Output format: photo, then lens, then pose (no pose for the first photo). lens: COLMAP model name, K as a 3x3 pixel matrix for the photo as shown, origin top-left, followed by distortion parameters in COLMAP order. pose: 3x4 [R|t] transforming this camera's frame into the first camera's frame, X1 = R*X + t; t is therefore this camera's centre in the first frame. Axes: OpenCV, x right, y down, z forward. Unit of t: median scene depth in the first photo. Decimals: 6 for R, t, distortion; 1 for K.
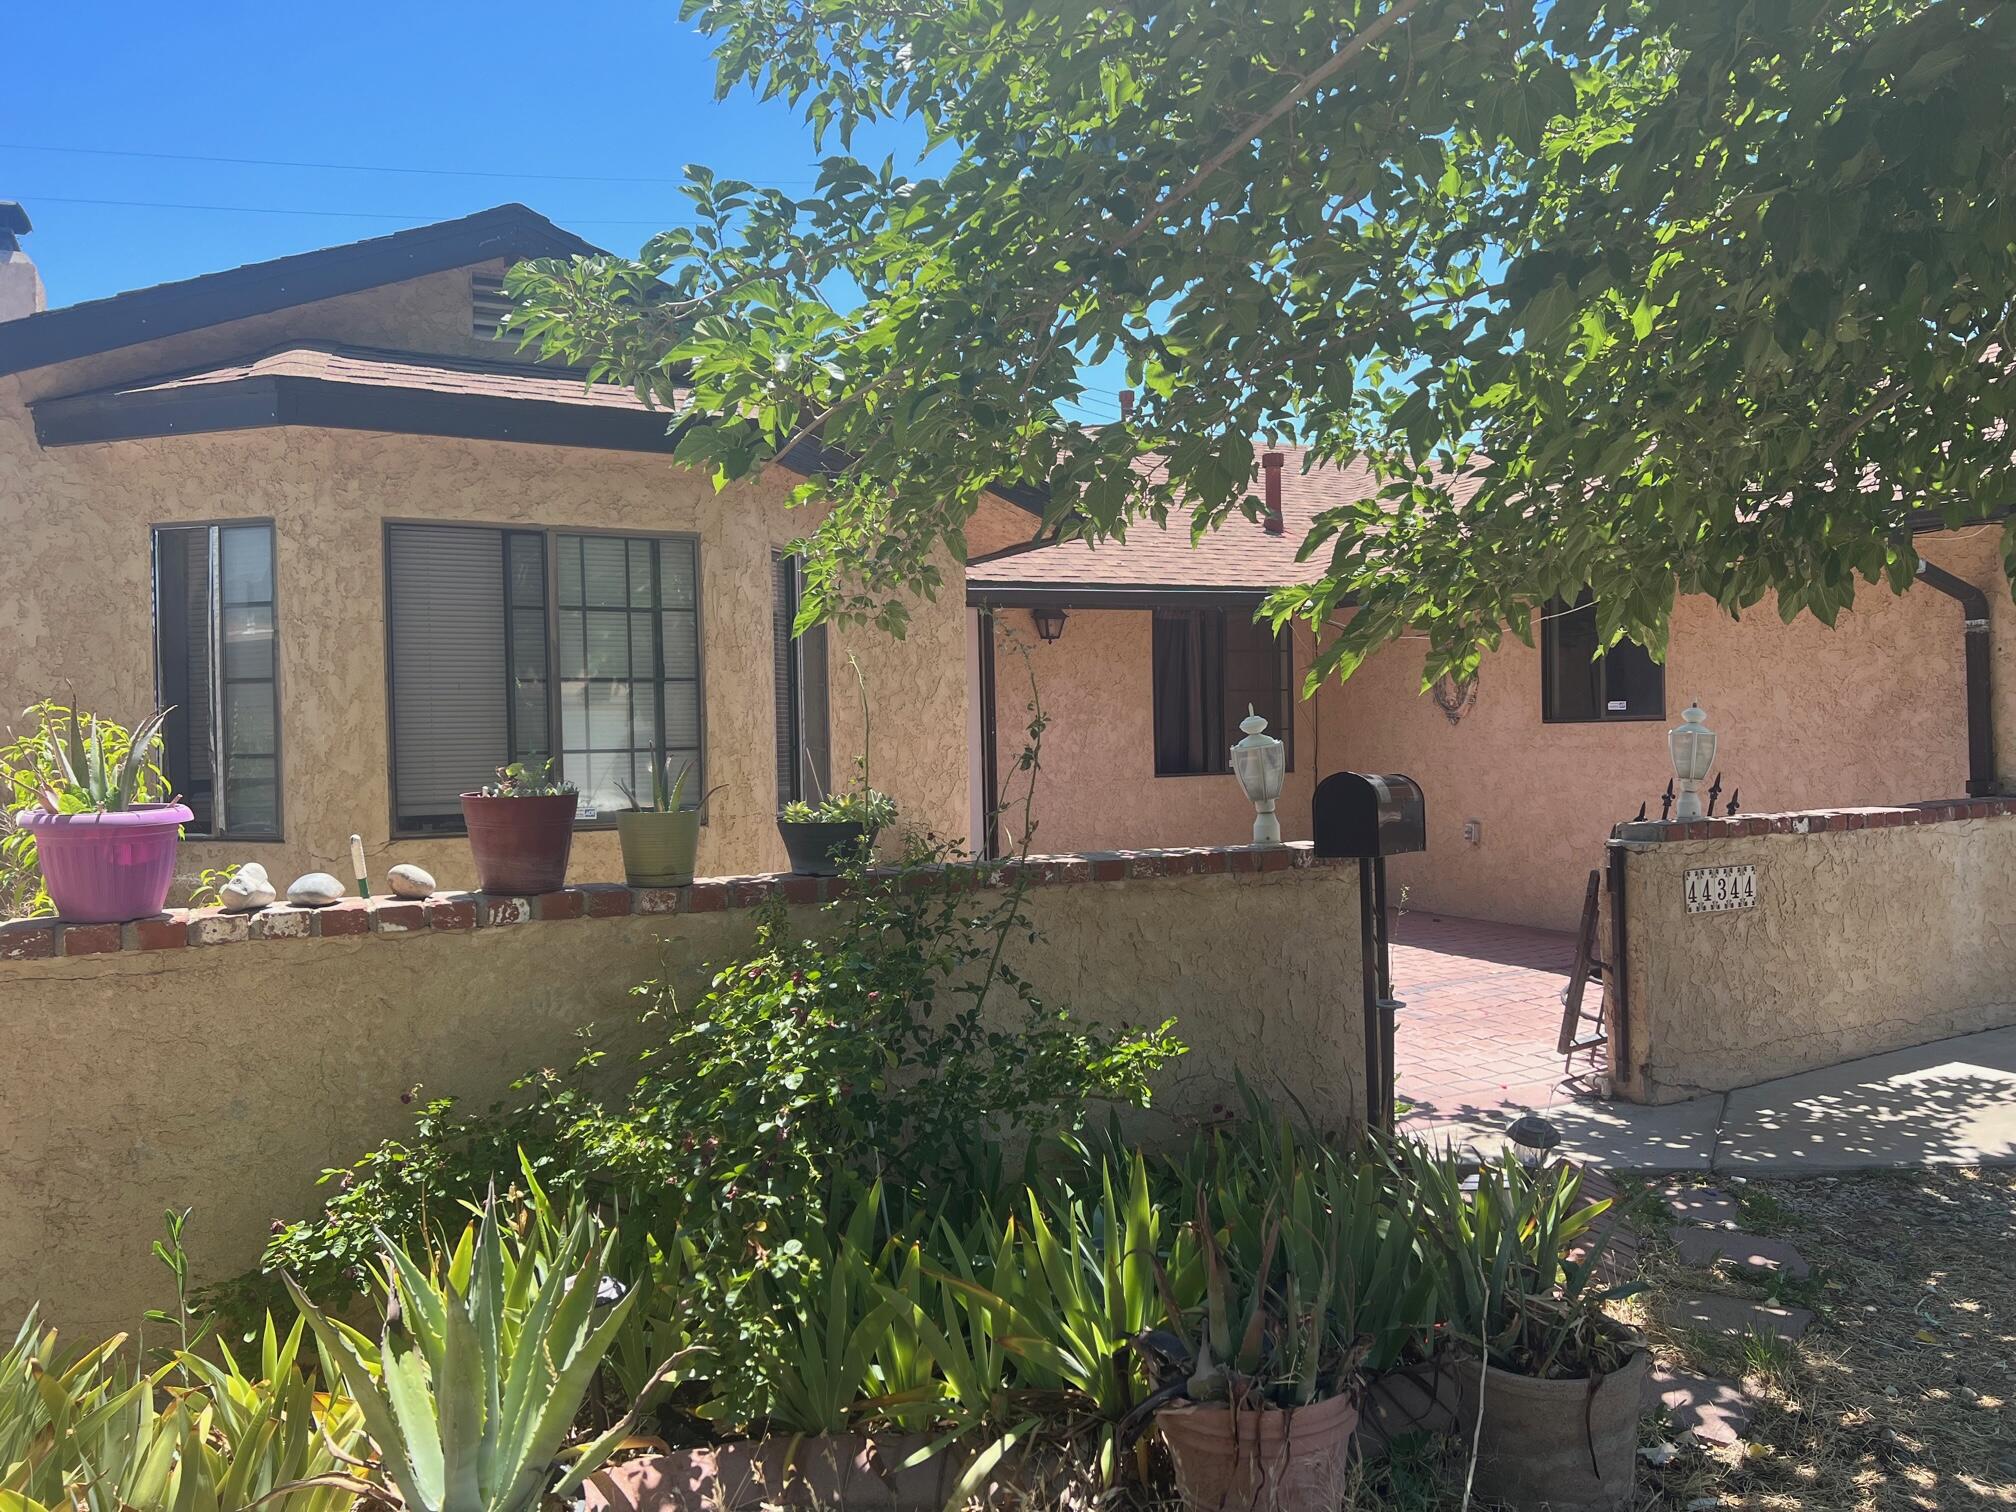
lens RADIAL K [[1542.8, 0, 1018.8], [0, 1542.8, 759.8], [0, 0, 1]] dist [0.055442, -0.067097]
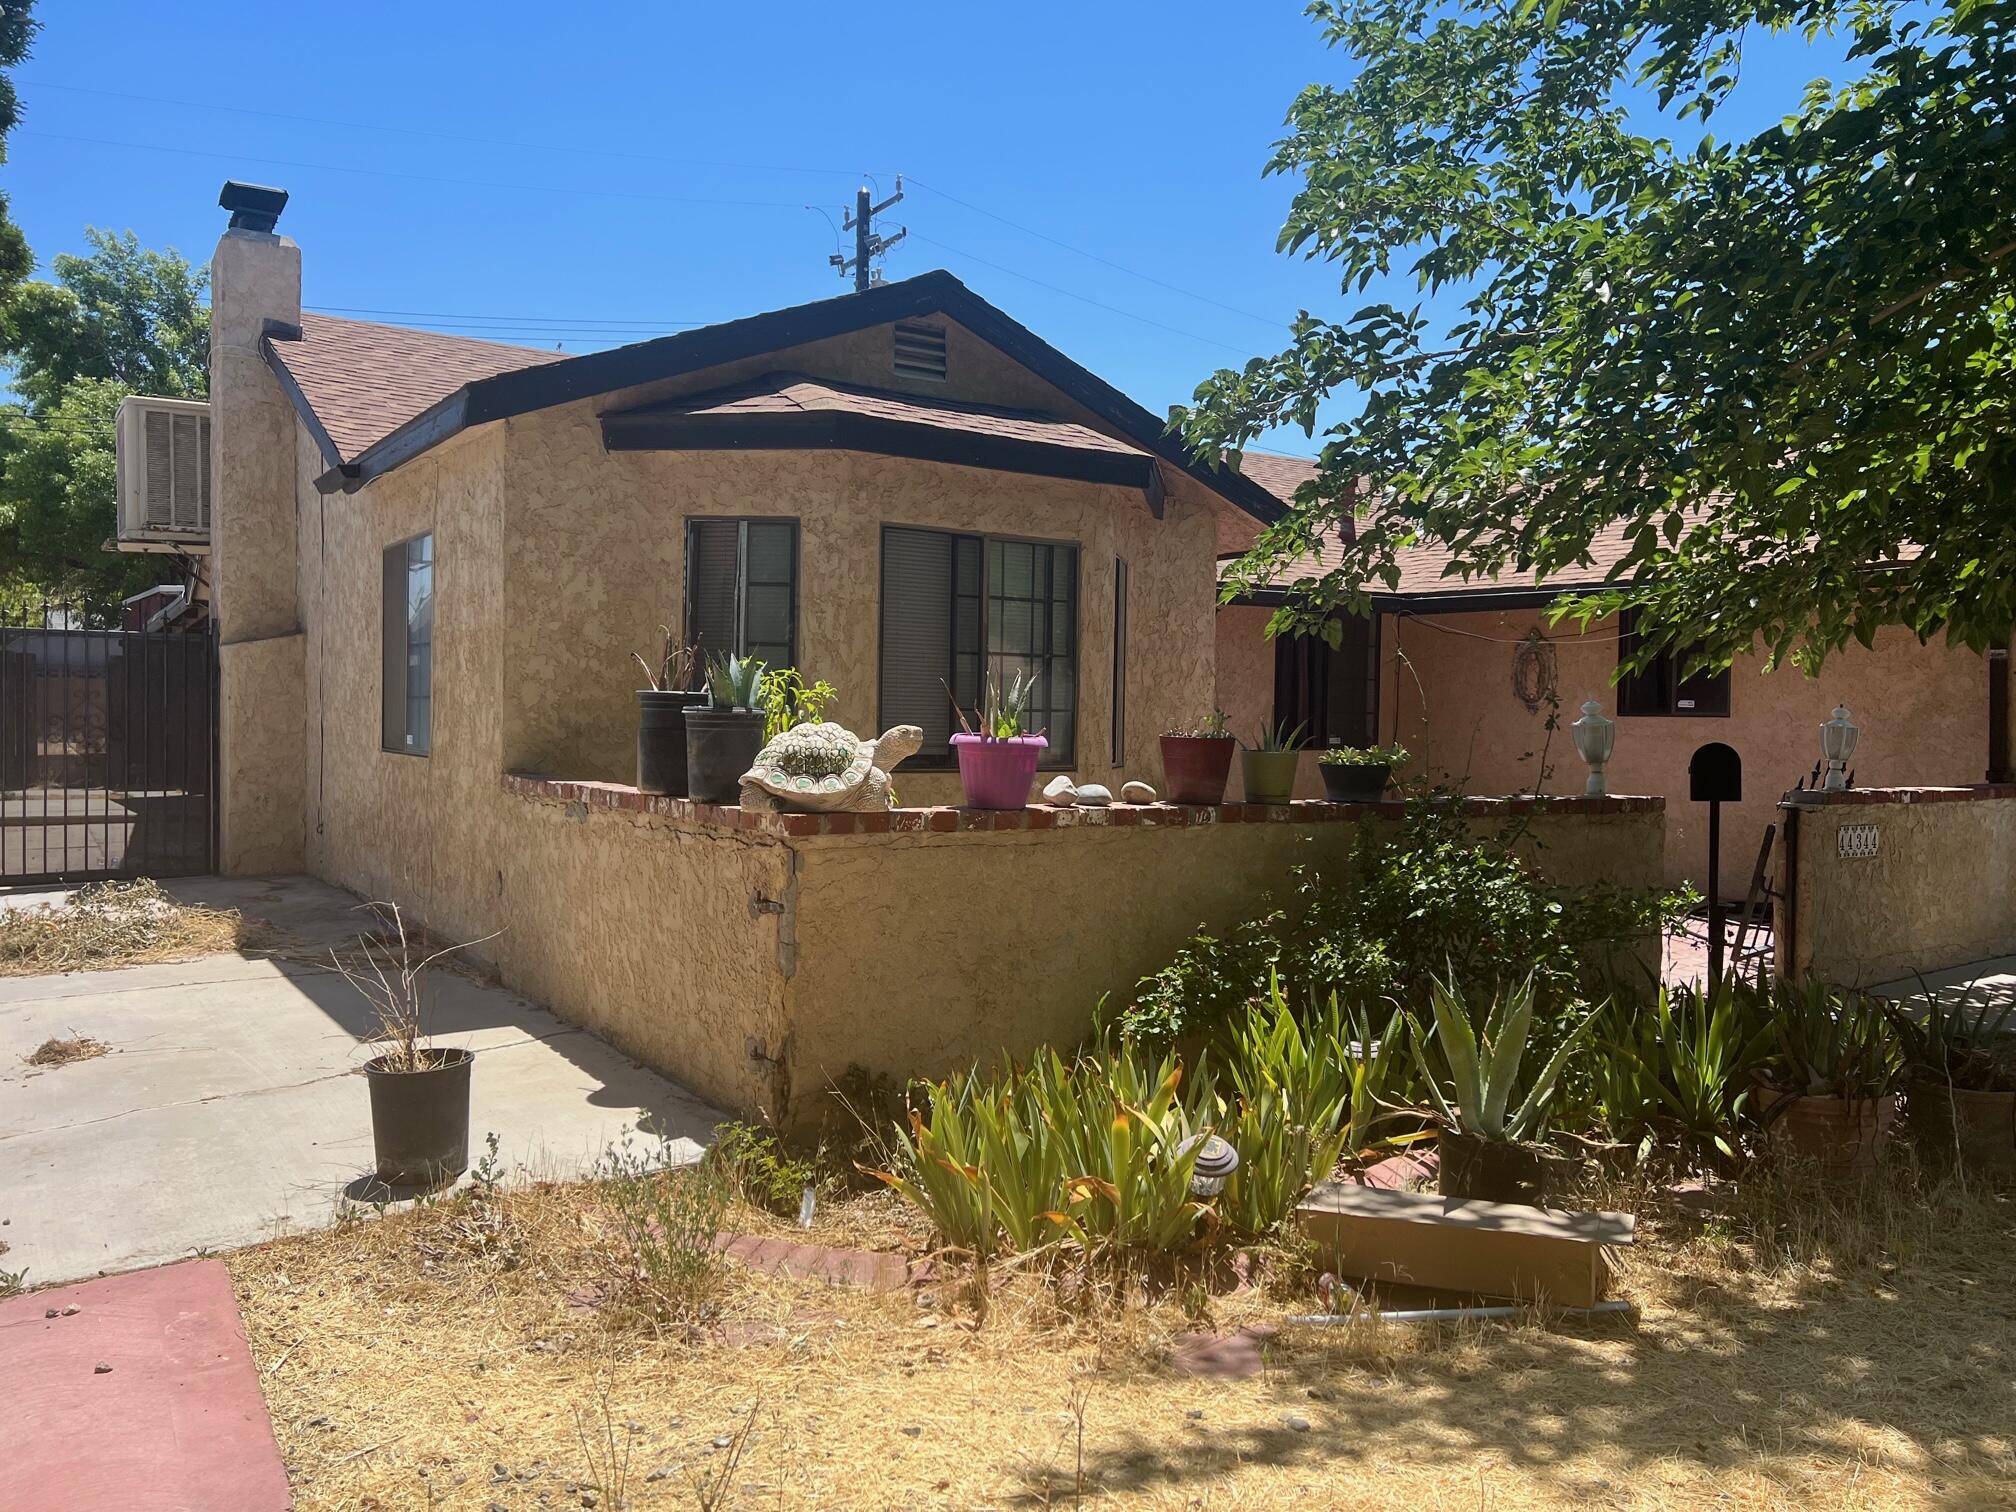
lens RADIAL K [[1542.8, 0, 1007.4], [0, 1542.8, 751.6], [0, 0, 1]] dist [0.055442, -0.067097]
pose [[0.994355, 0.035214, 0.100094, -0.412348], [-0.036094, 0.999324, 0.006989, 0.020837], [-0.099780, -0.010562, 0.994953, -0.273260]]
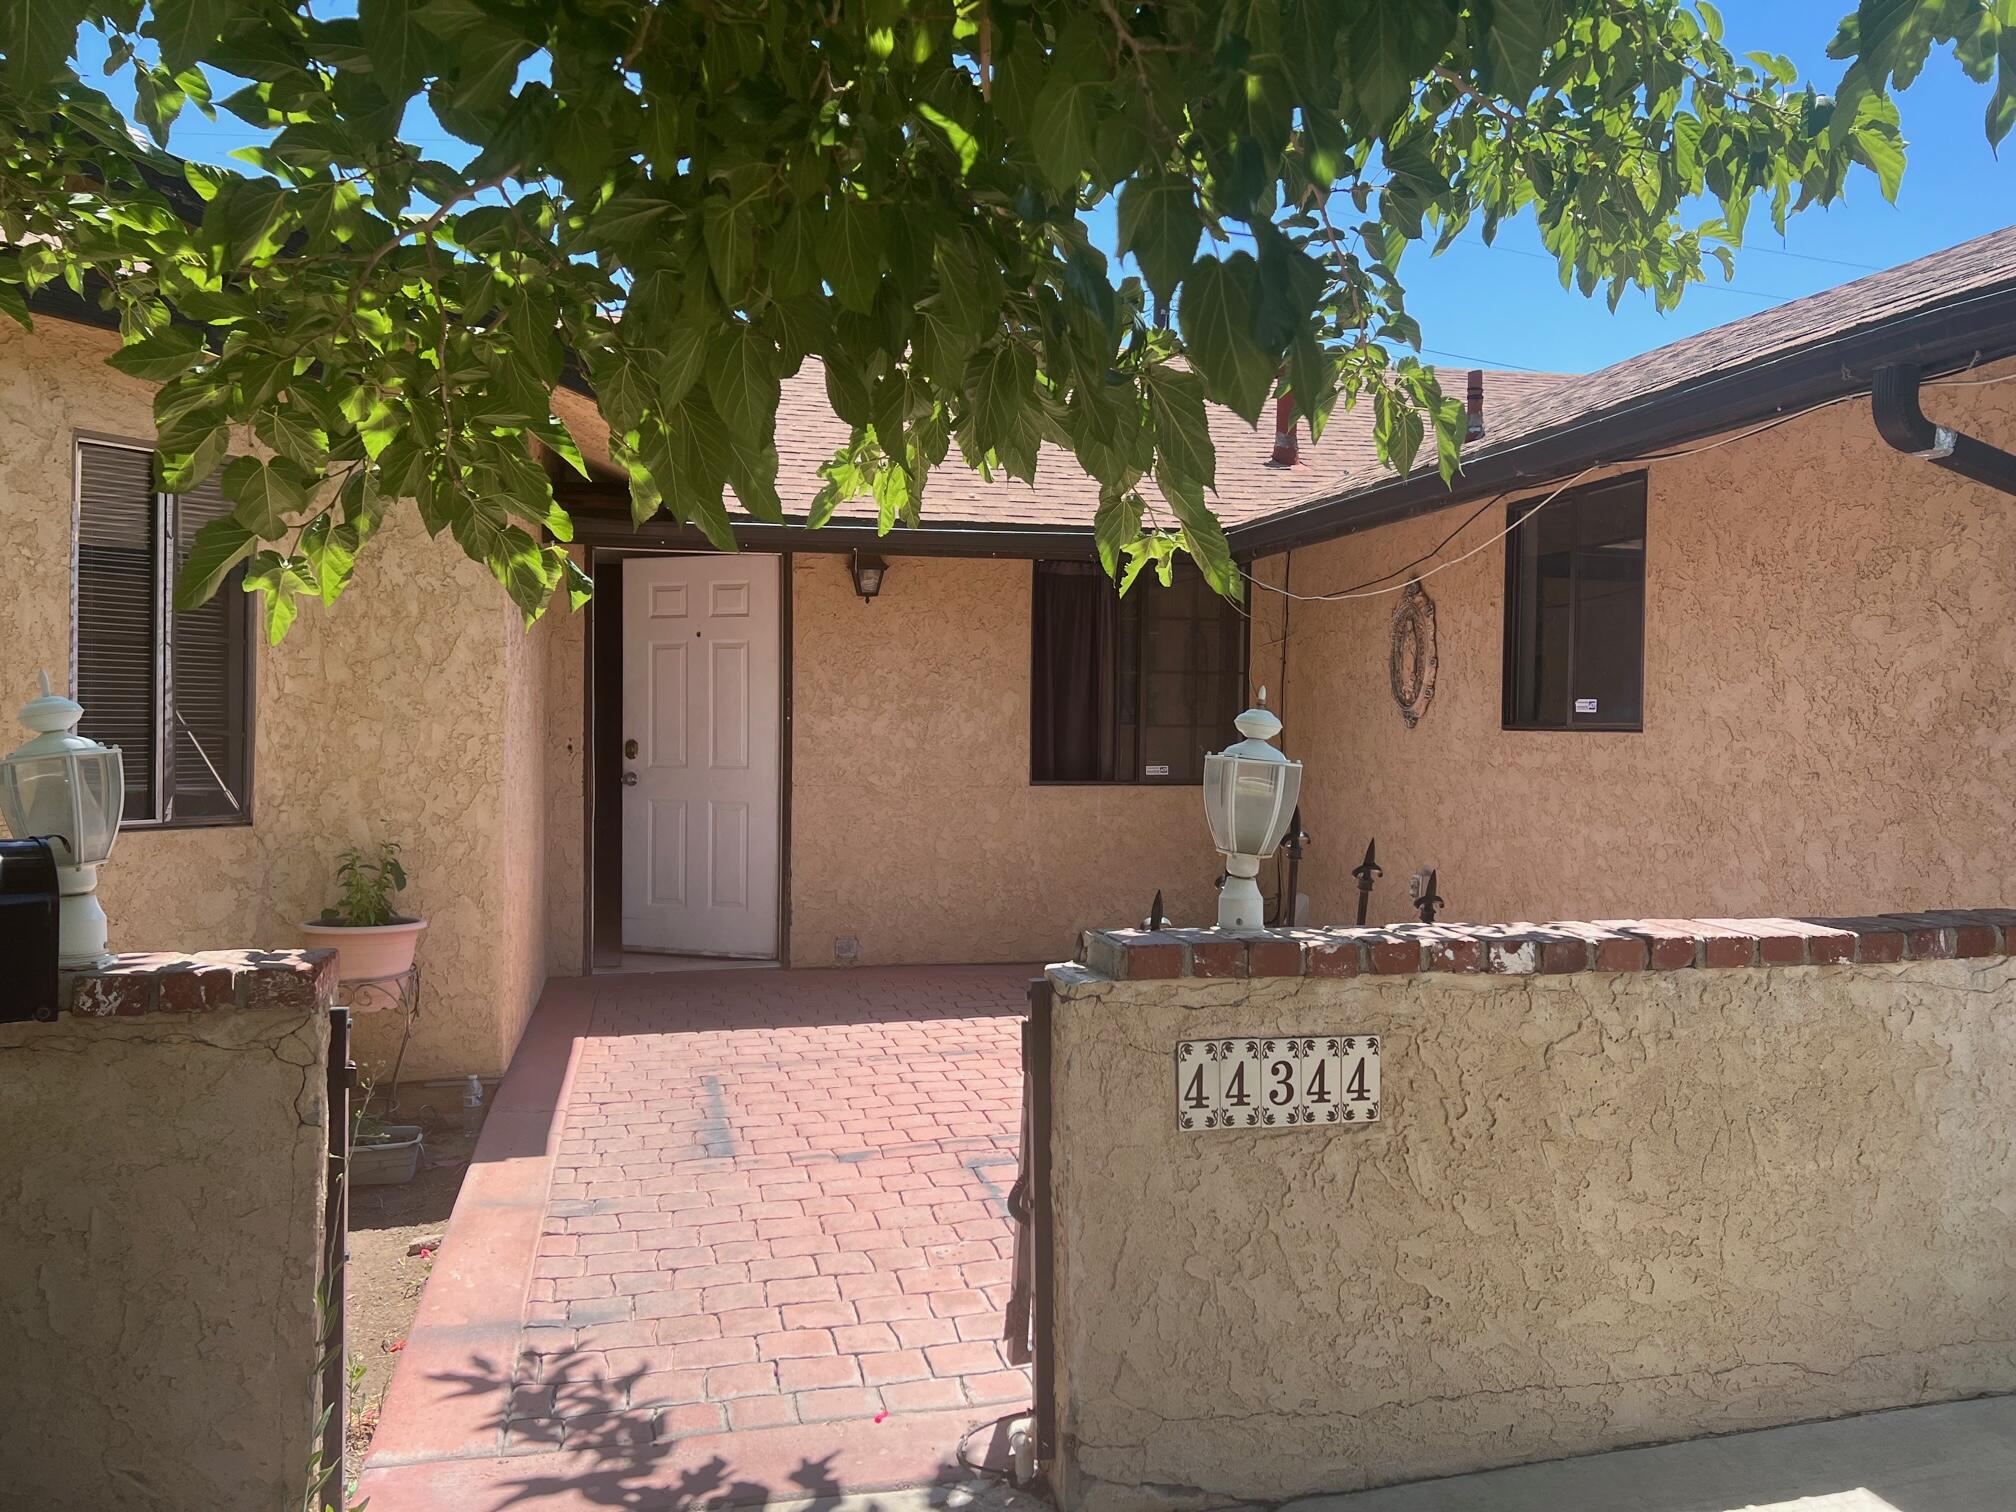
lens RADIAL K [[1542.8, 0, 990.5], [0, 1542.8, 752.9], [0, 0, 1]] dist [0.055442, -0.067097]
pose [[0.966256, 0.036665, -0.254961, 0.463519], [-0.035148, 0.999327, 0.010506, -0.020751], [0.255175, -0.001190, 0.966894, 0.489136]]
